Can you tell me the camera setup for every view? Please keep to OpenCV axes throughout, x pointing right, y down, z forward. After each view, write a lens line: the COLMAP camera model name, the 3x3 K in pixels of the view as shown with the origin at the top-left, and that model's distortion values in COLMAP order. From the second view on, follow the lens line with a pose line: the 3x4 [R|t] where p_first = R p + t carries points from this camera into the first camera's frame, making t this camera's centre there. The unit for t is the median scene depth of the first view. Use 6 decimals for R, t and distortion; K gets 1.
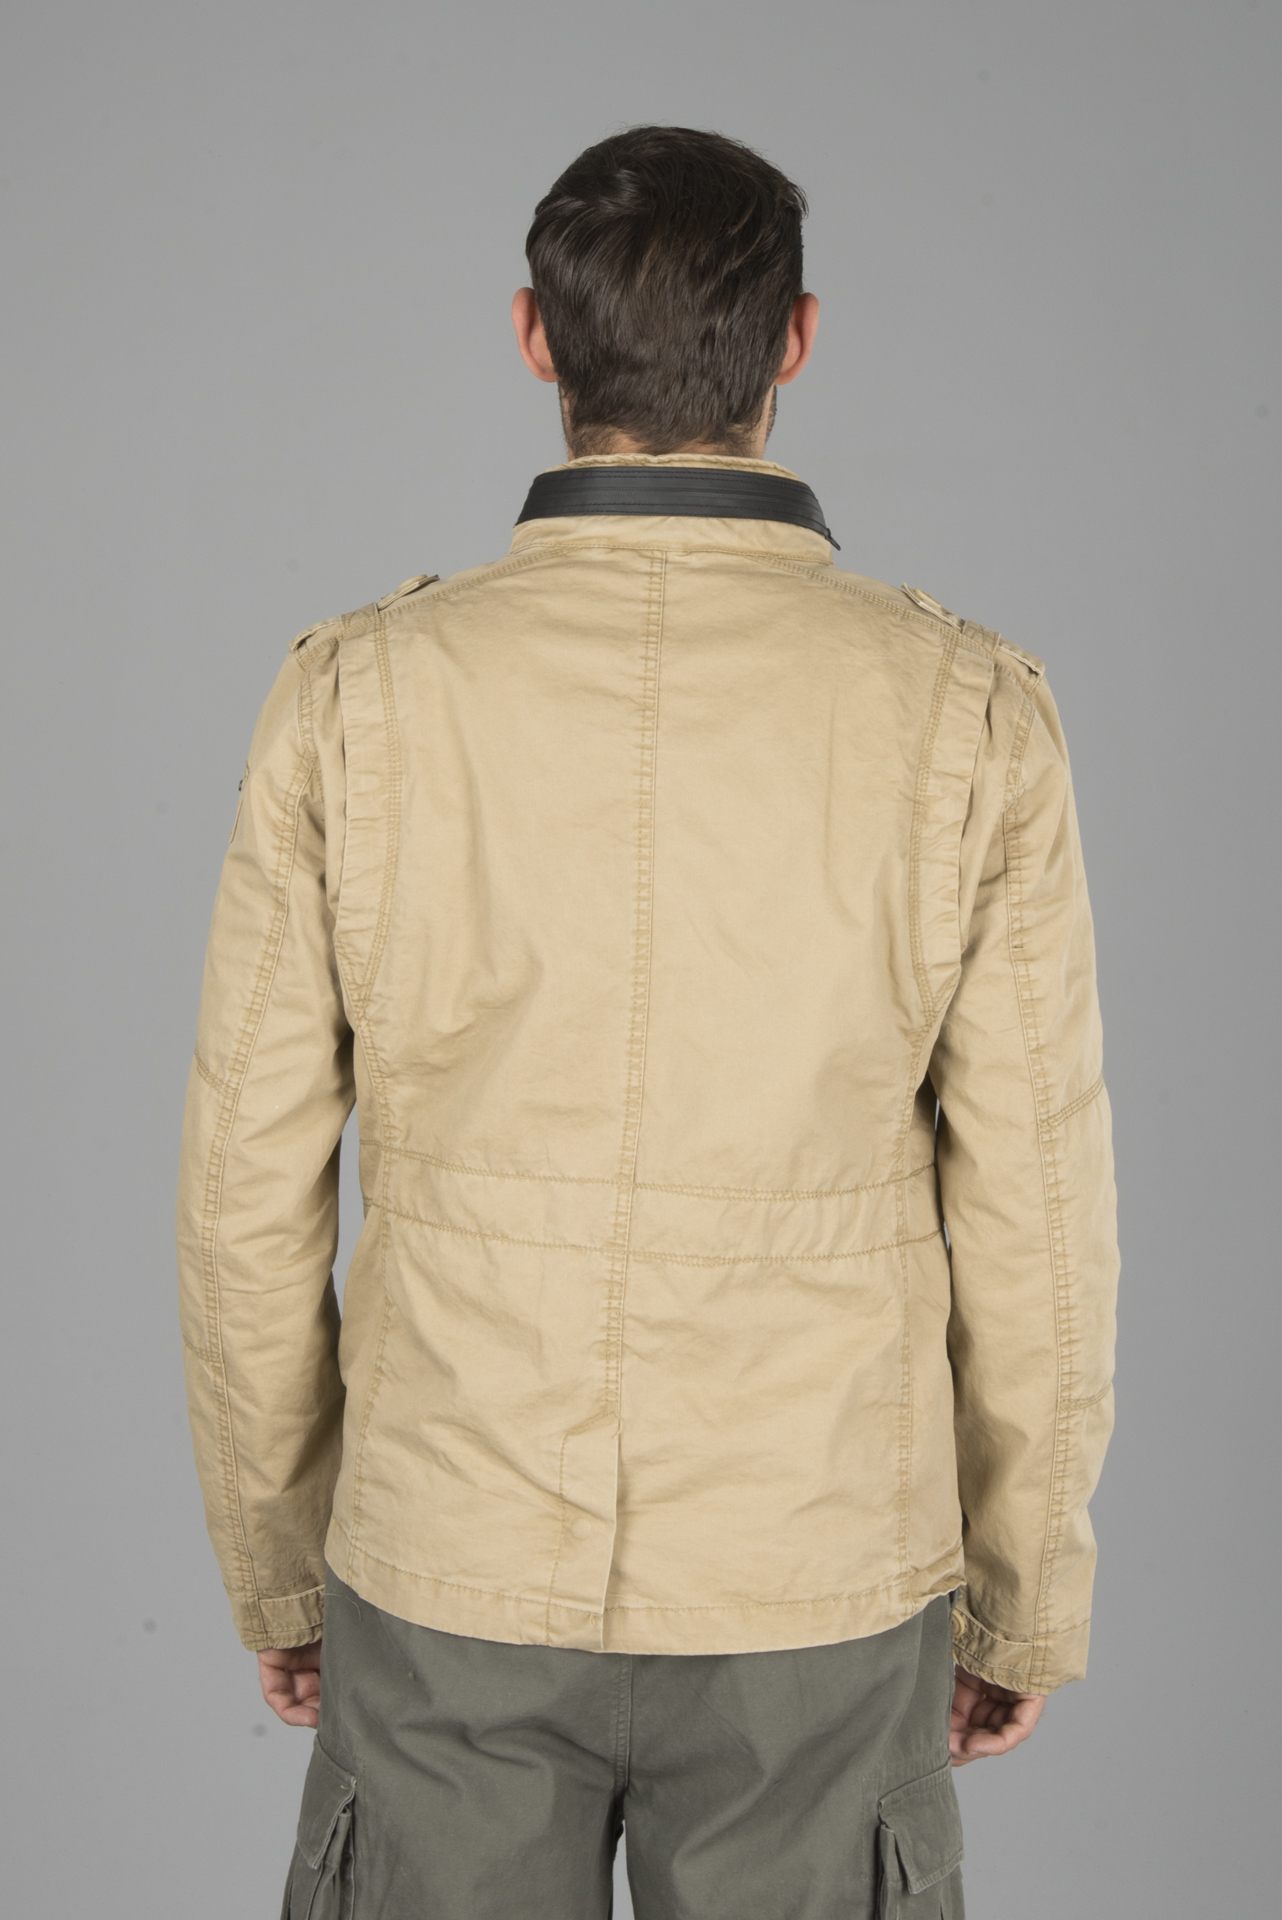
lens RADIAL K [[2665.3, 0, 643.2], [0, 2665.3, 953.1], [0, 0, 1]] dist [0.046298, 0.000000]
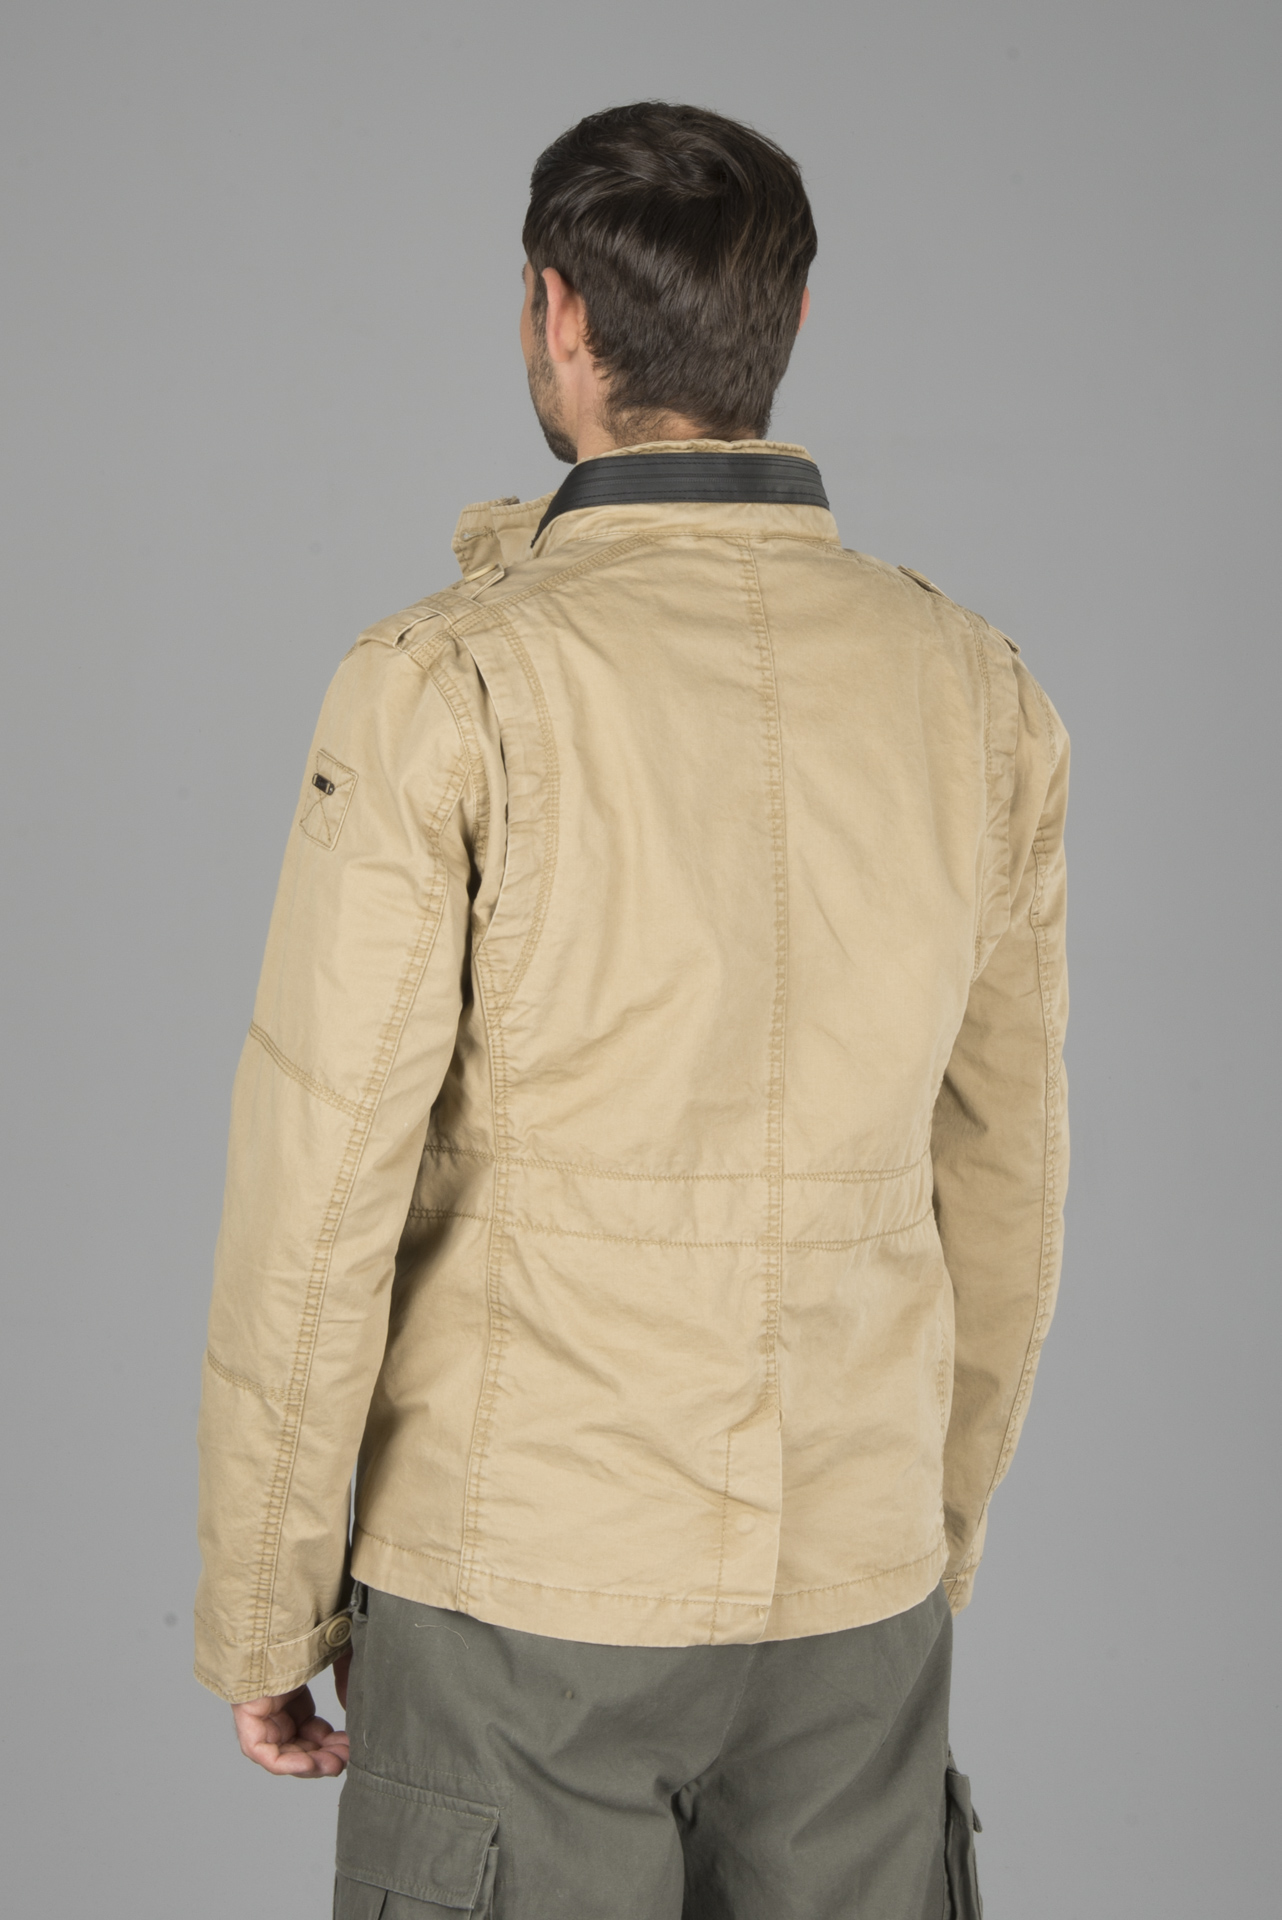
lens RADIAL K [[2810.6, 0, 635.4], [0, 2810.6, 963.3], [0, 0, 1]] dist [0.045184, 0.000000]
pose [[0.941810, -0.056914, 0.331292, -0.392286], [0.049193, 0.998288, 0.031654, -0.028298], [-0.332526, -0.013515, 0.942997, 0.024382]]
